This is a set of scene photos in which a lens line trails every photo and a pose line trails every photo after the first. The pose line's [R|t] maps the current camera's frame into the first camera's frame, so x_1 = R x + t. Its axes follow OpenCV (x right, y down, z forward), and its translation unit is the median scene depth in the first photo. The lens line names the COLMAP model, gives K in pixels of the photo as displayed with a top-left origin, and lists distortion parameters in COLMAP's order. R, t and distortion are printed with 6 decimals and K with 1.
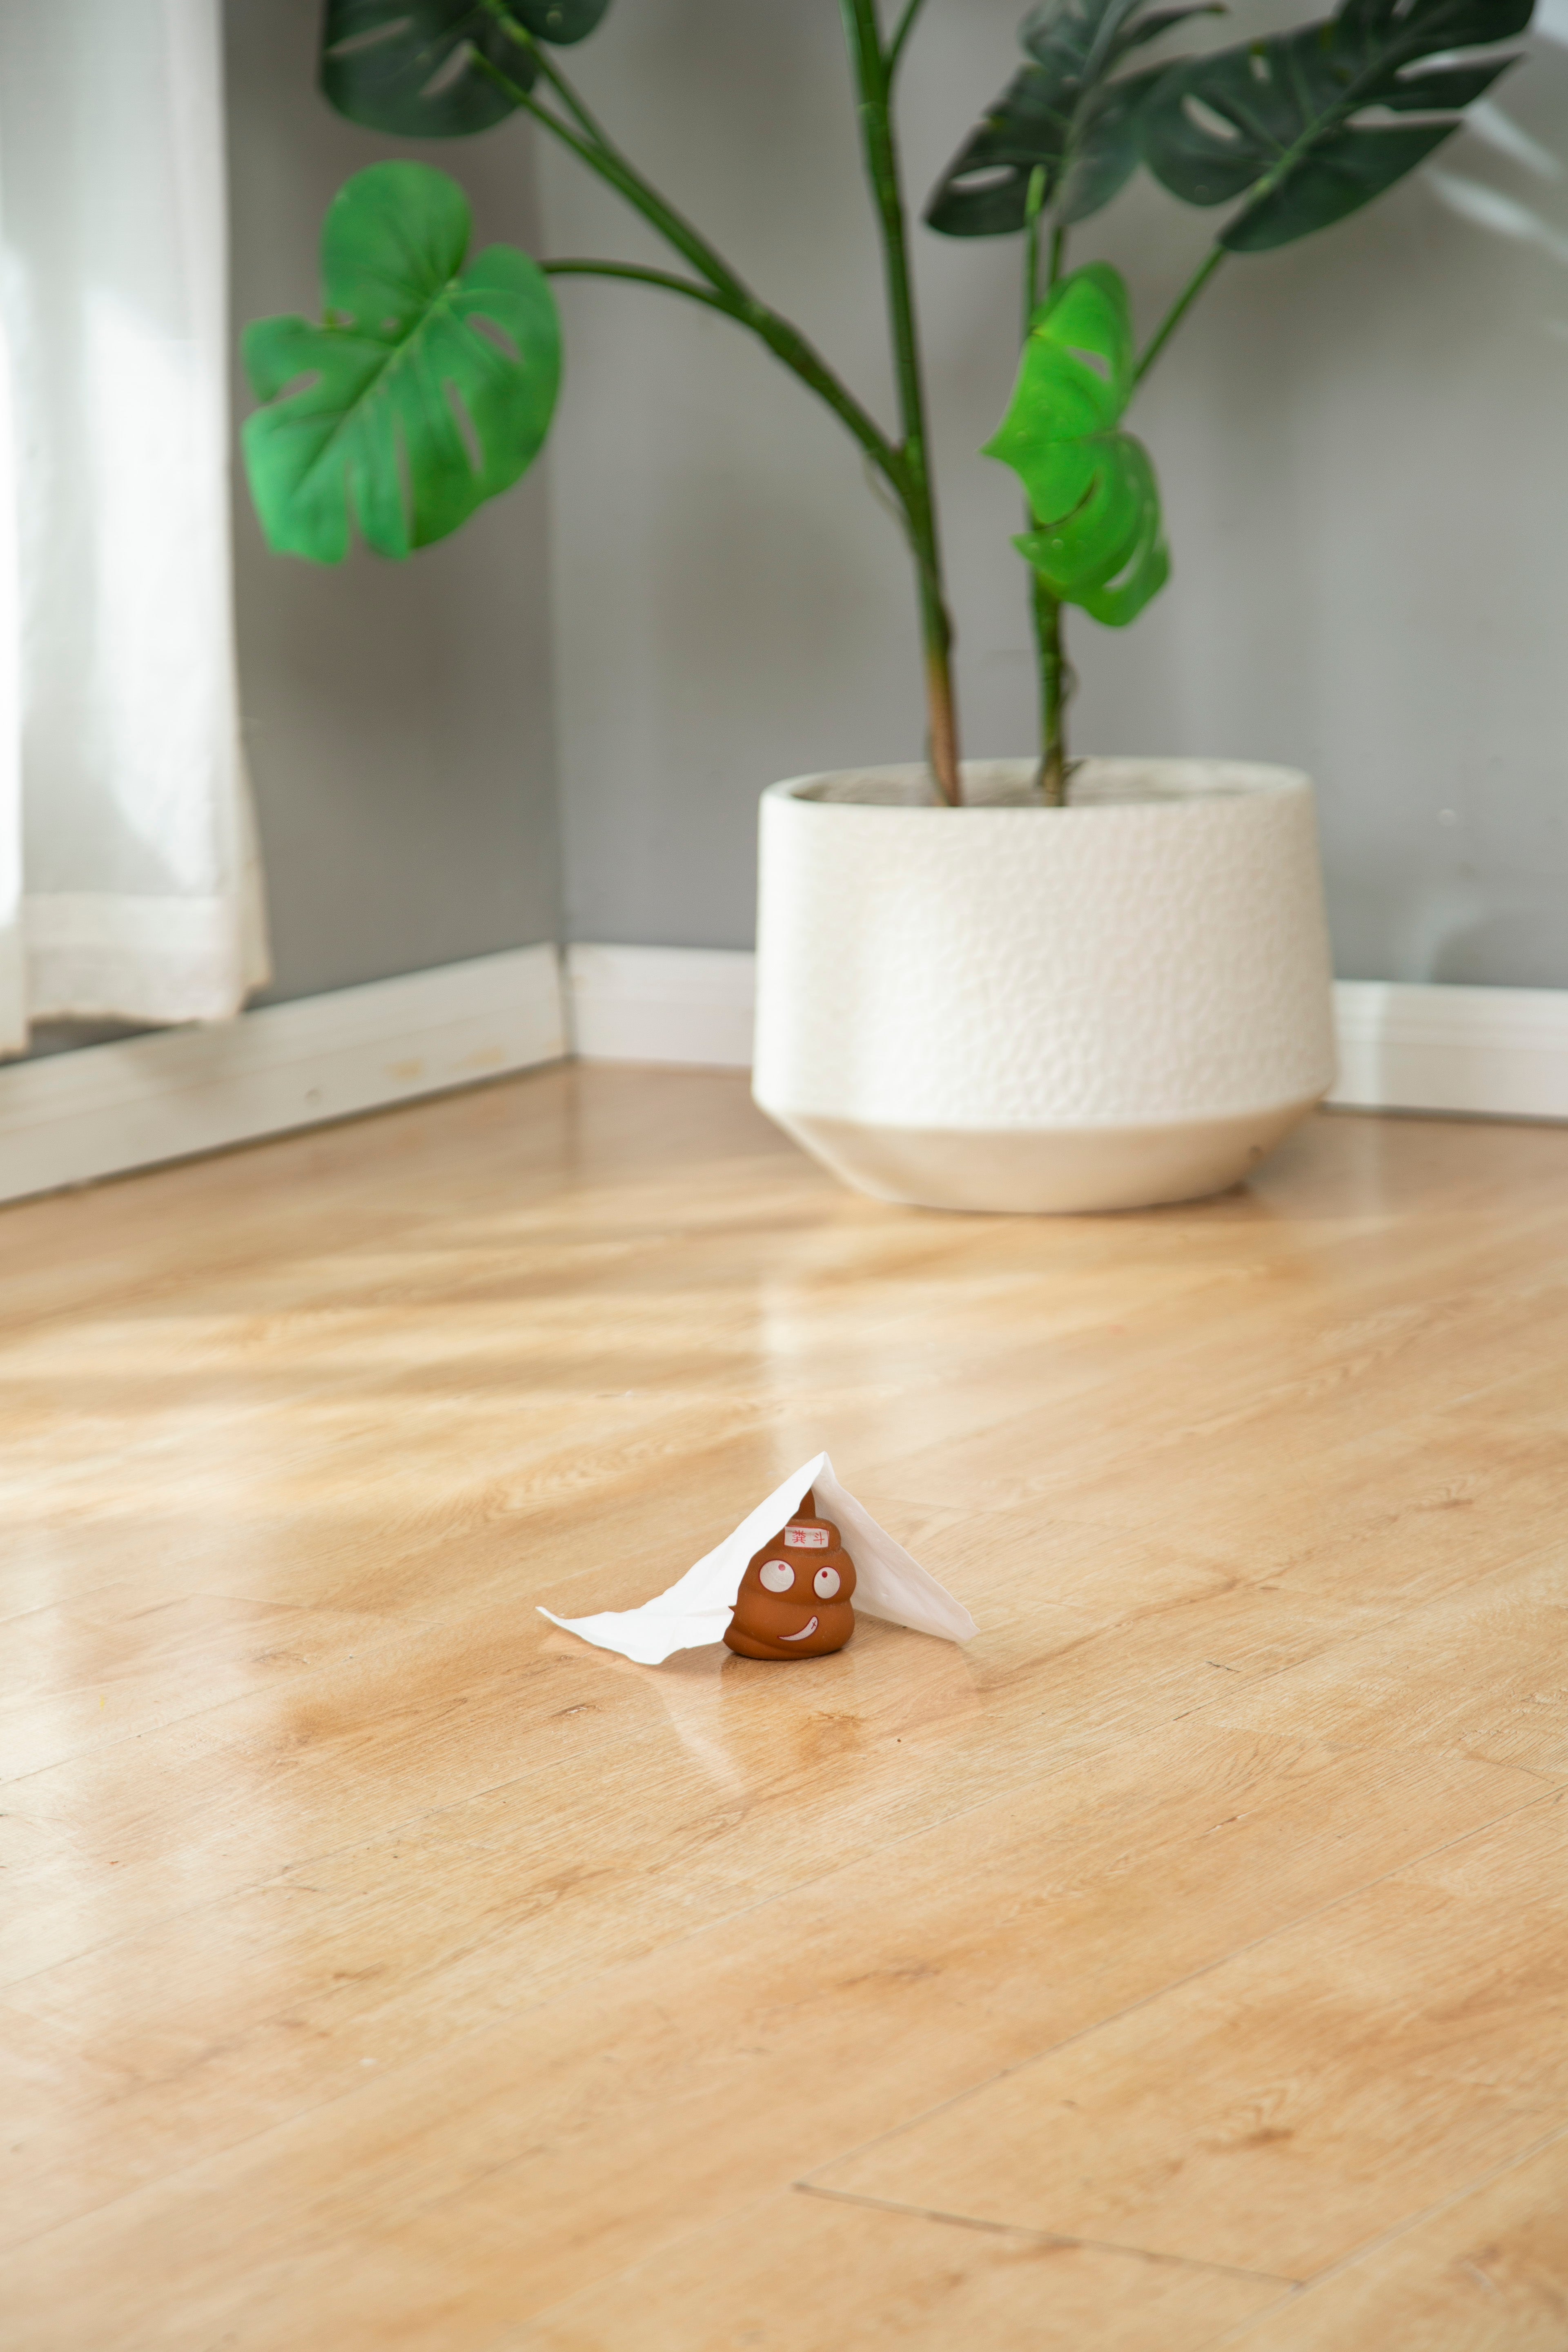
lens RADIAL K [[6240.5, 0, 777.4], [0, 6240.5, 1199.0], [0, 0, 1]] dist [0.598302, -0.200306]
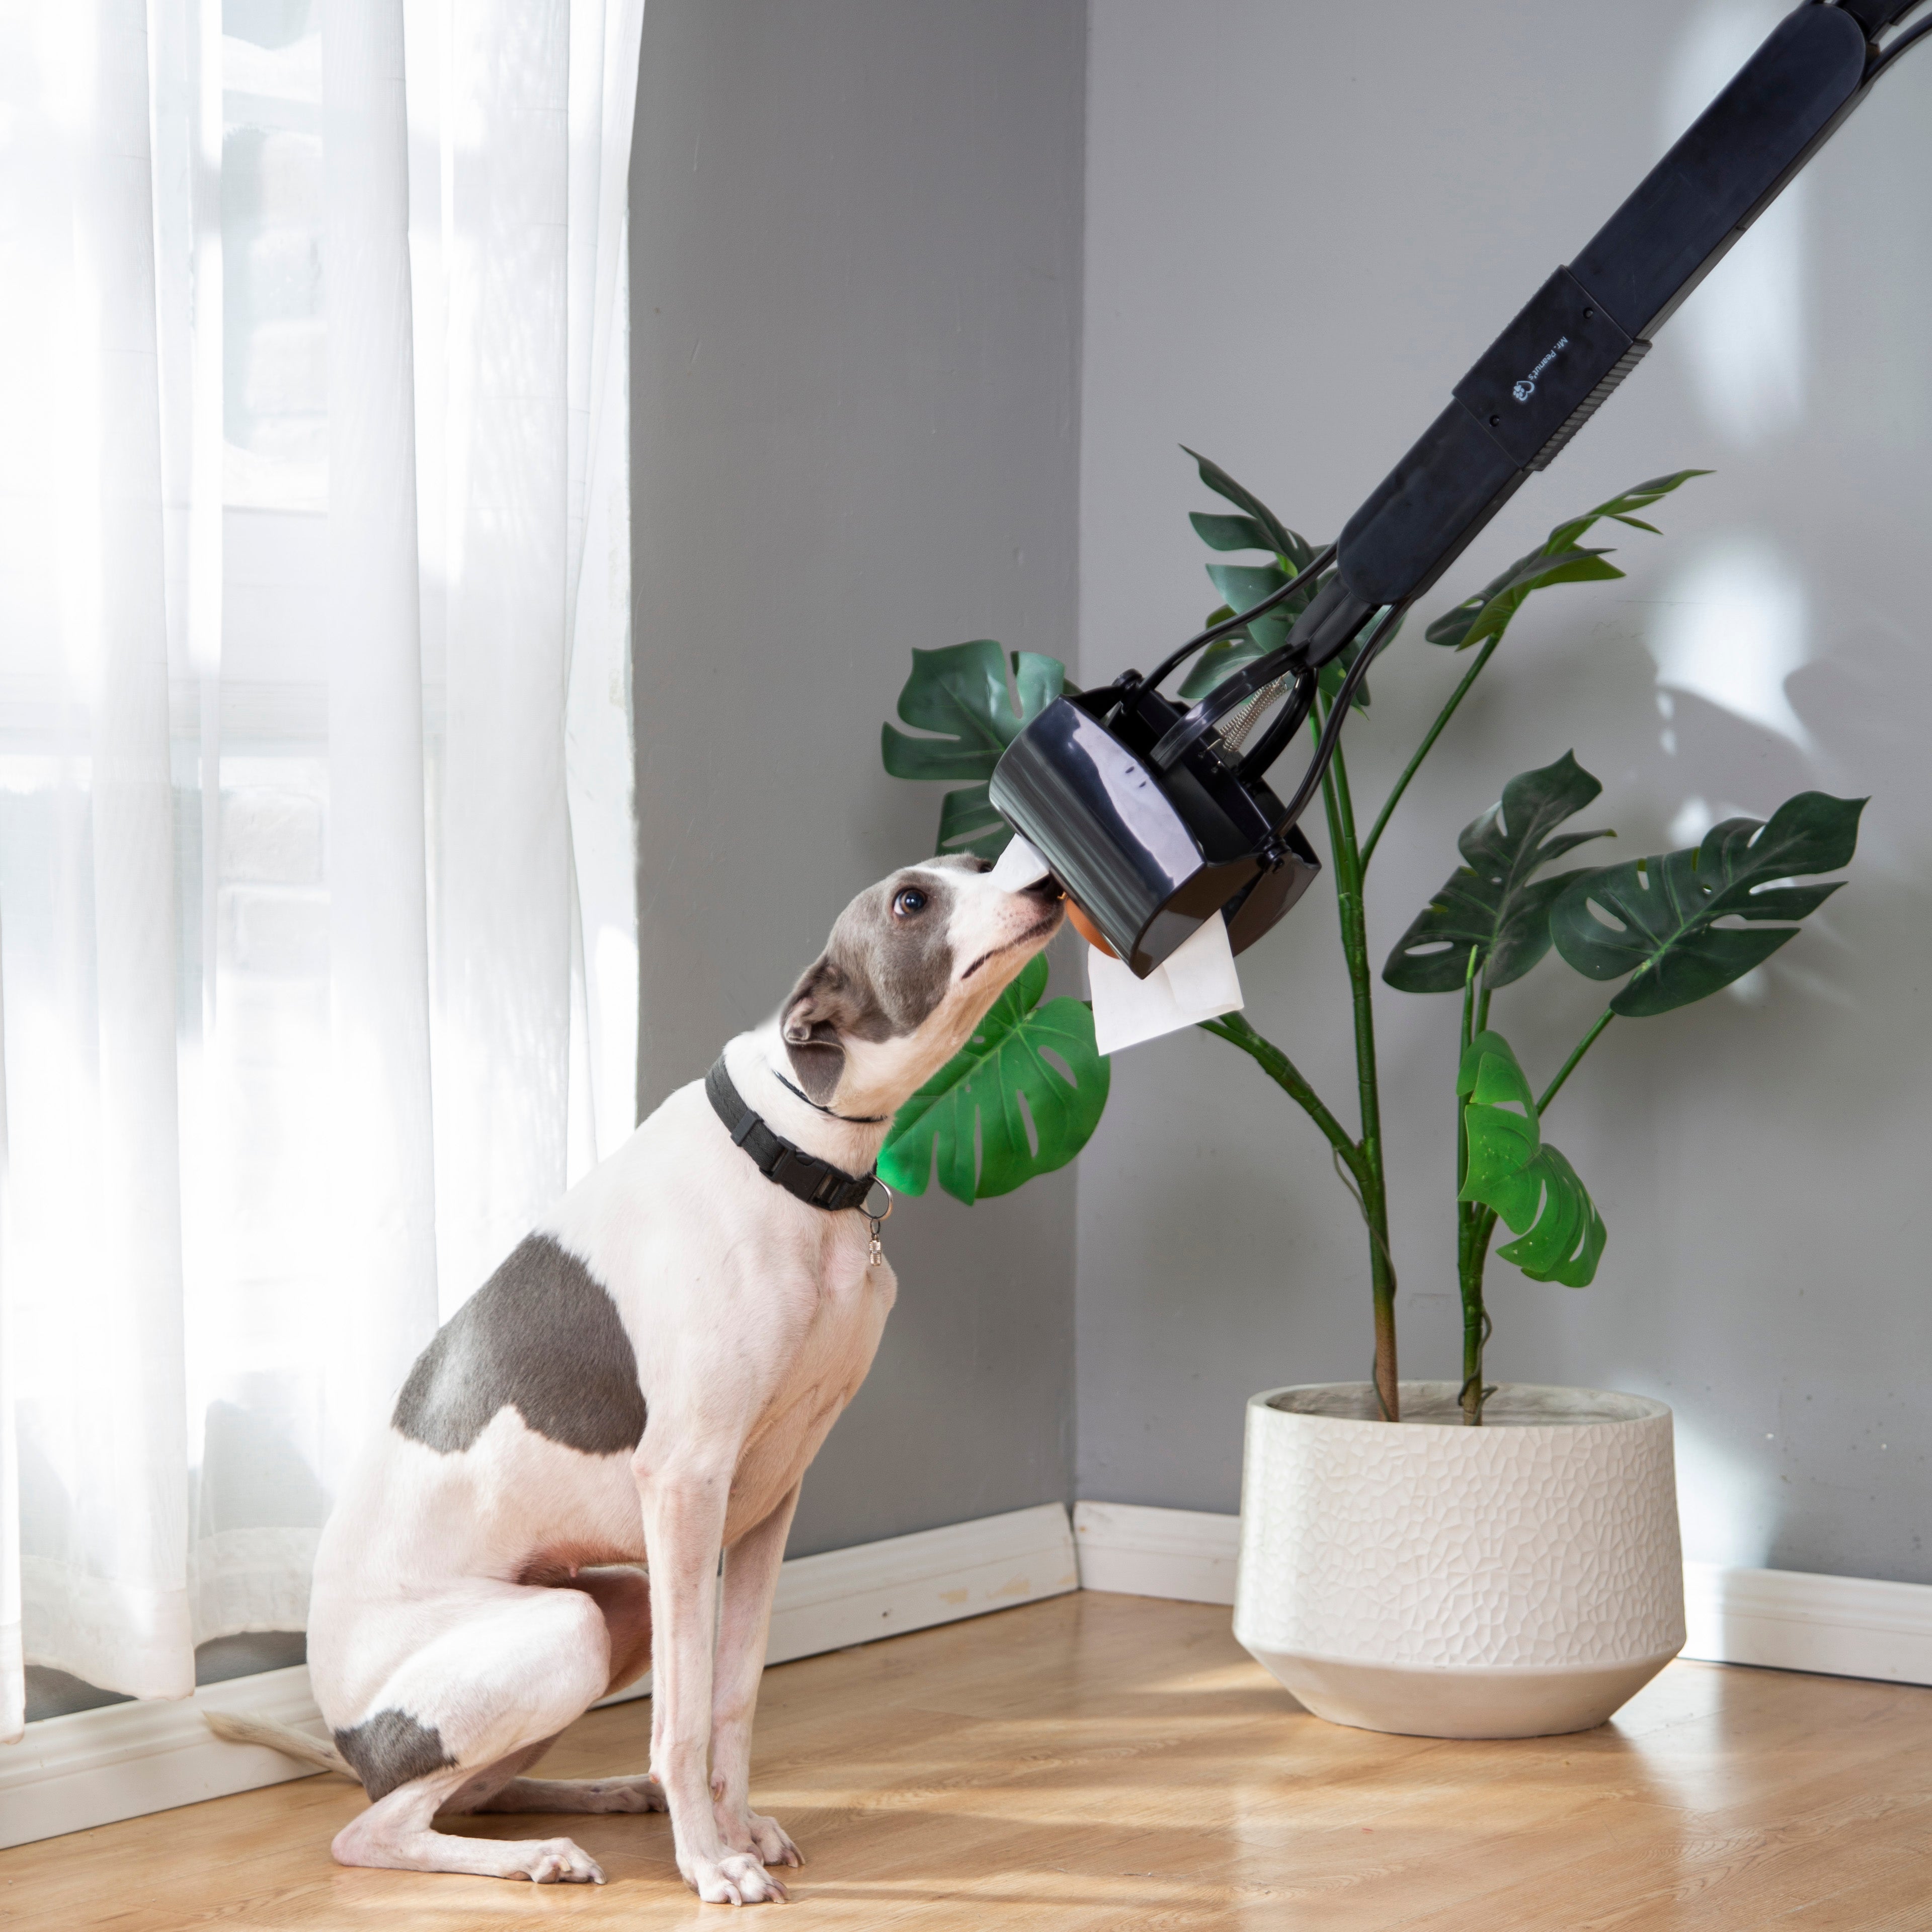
lens RADIAL K [[5078.4, 0, 958.1], [0, 5078.4, 1233.4], [0, 0, 1]] dist [0.297257, -0.419577]
pose [[0.998682, 0.037202, -0.035349, -0.035797], [-0.039909, 0.996057, -0.079237, -0.018137], [0.032262, 0.080543, 0.996229, -0.083174]]
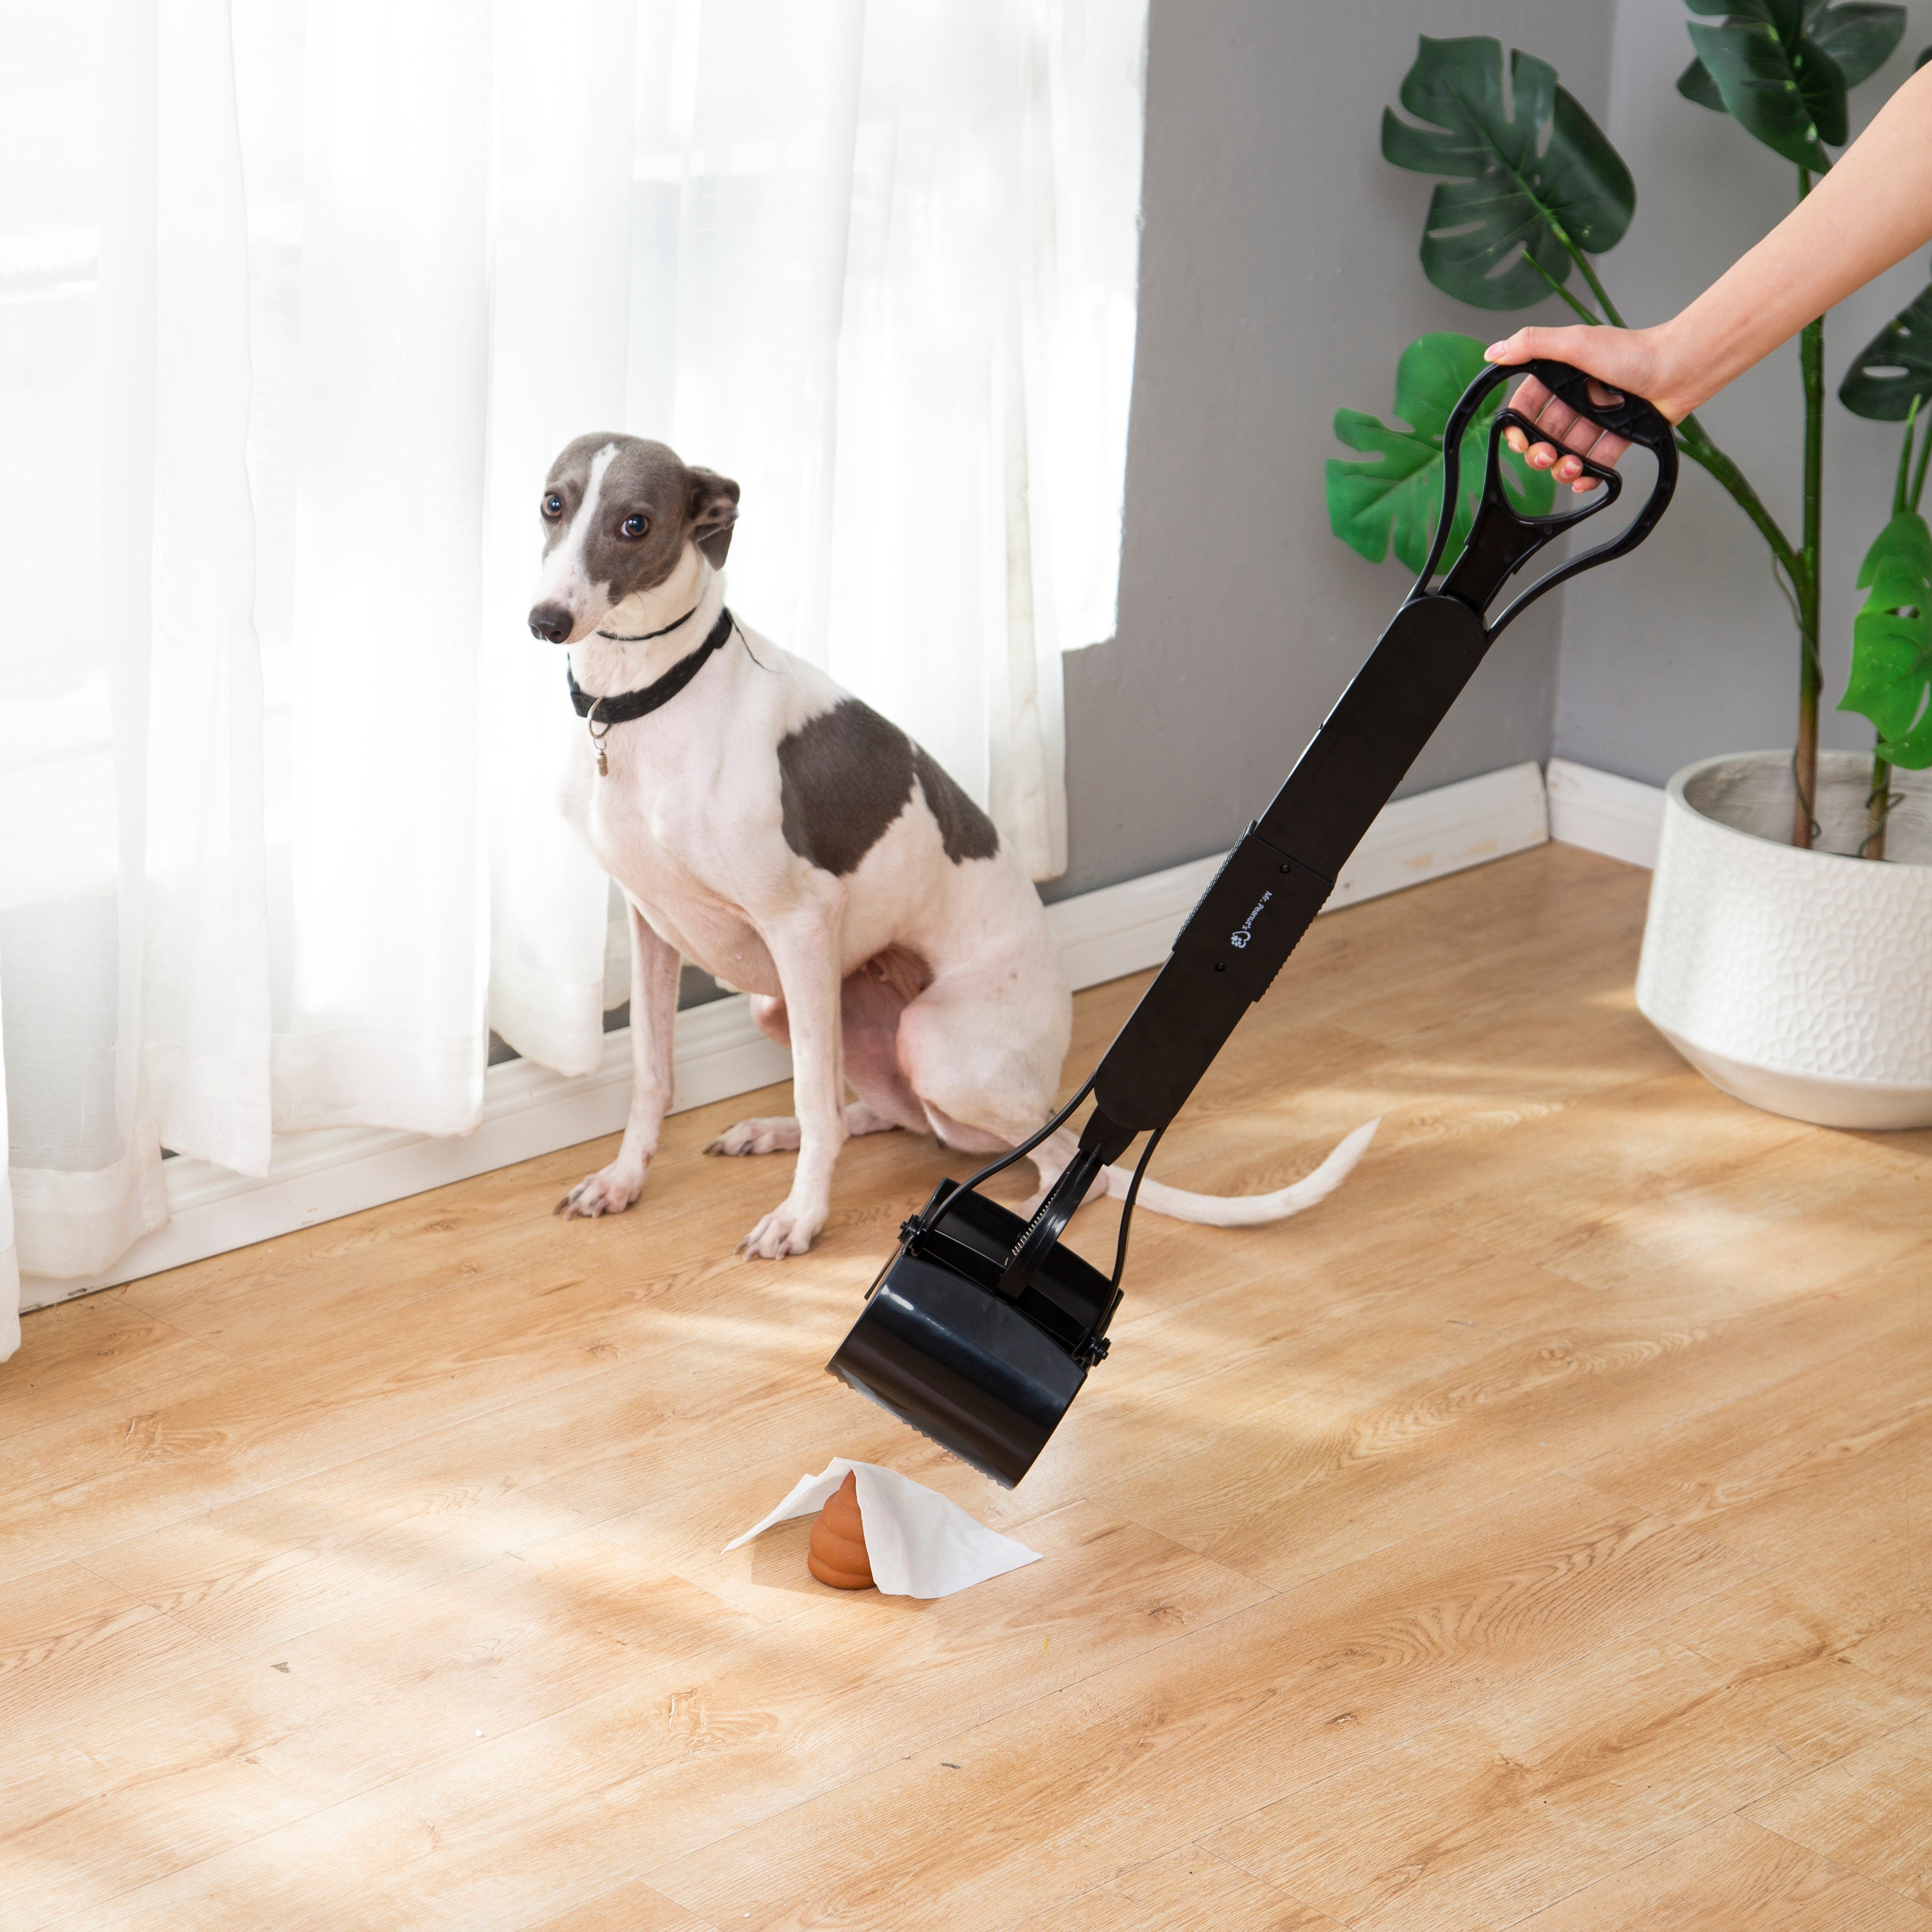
lens RADIAL K [[5088.6, 0, 965.8], [0, 5088.6, 713.2], [0, 0, 1]] dist [0.267827, 0.026574]
pose [[0.974850, 0.133772, -0.178249, 0.064002], [-0.111009, 0.985000, 0.132107, -0.292908], [0.193248, -0.108997, 0.975077, -0.195612]]
